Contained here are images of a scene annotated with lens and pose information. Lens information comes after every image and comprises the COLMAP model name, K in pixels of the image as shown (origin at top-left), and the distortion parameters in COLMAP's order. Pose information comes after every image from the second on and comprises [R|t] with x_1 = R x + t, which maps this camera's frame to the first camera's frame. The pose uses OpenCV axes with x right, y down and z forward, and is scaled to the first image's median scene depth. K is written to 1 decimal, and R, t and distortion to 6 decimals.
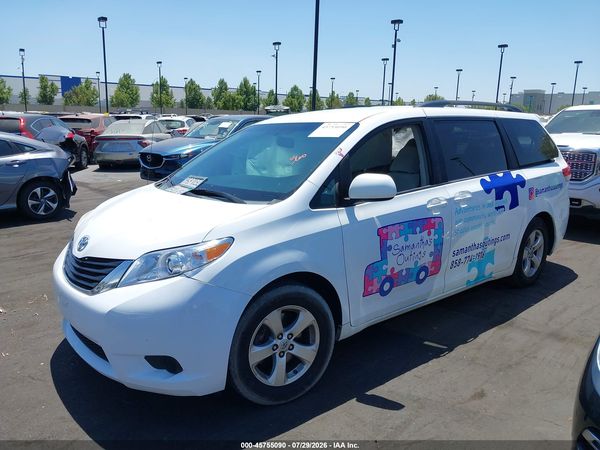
lens RADIAL K [[490.4, 0, 300.5], [0, 490.4, 218.0], [0, 0, 1]] dist [-0.013929, -0.009702]
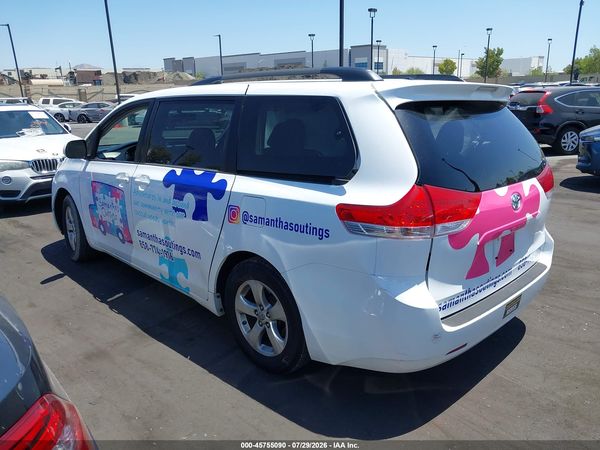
lens RADIAL K [[490.4, 0, 300.5], [0, 490.4, 218.0], [0, 0, 1]] dist [-0.013929, -0.009702]
pose [[0.066013, 0.237402, -0.969166, 1.382201], [-0.174885, 0.959003, 0.223001, -0.256380], [0.982373, 0.154772, 0.104825, 1.276900]]
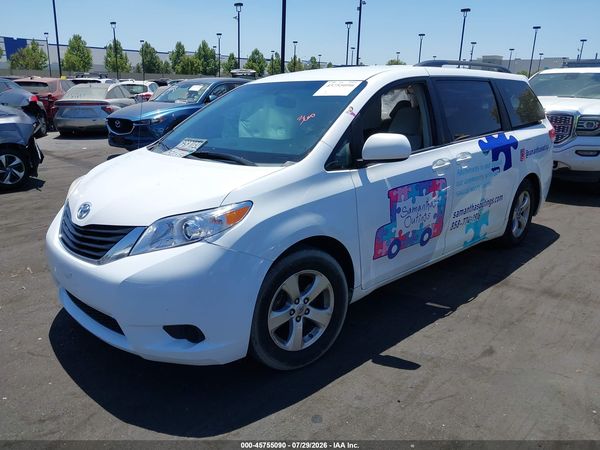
lens RADIAL K [[487.3, 0, 300.0], [0, 487.3, 225.0], [0, 0, 1]] dist [-0.003677, -0.009618]
pose [[0.996727, -0.020480, 0.078199, -0.085024], [0.014151, 0.996641, 0.080657, 0.008171], [-0.079588, -0.079287, 0.993670, 0.032241]]
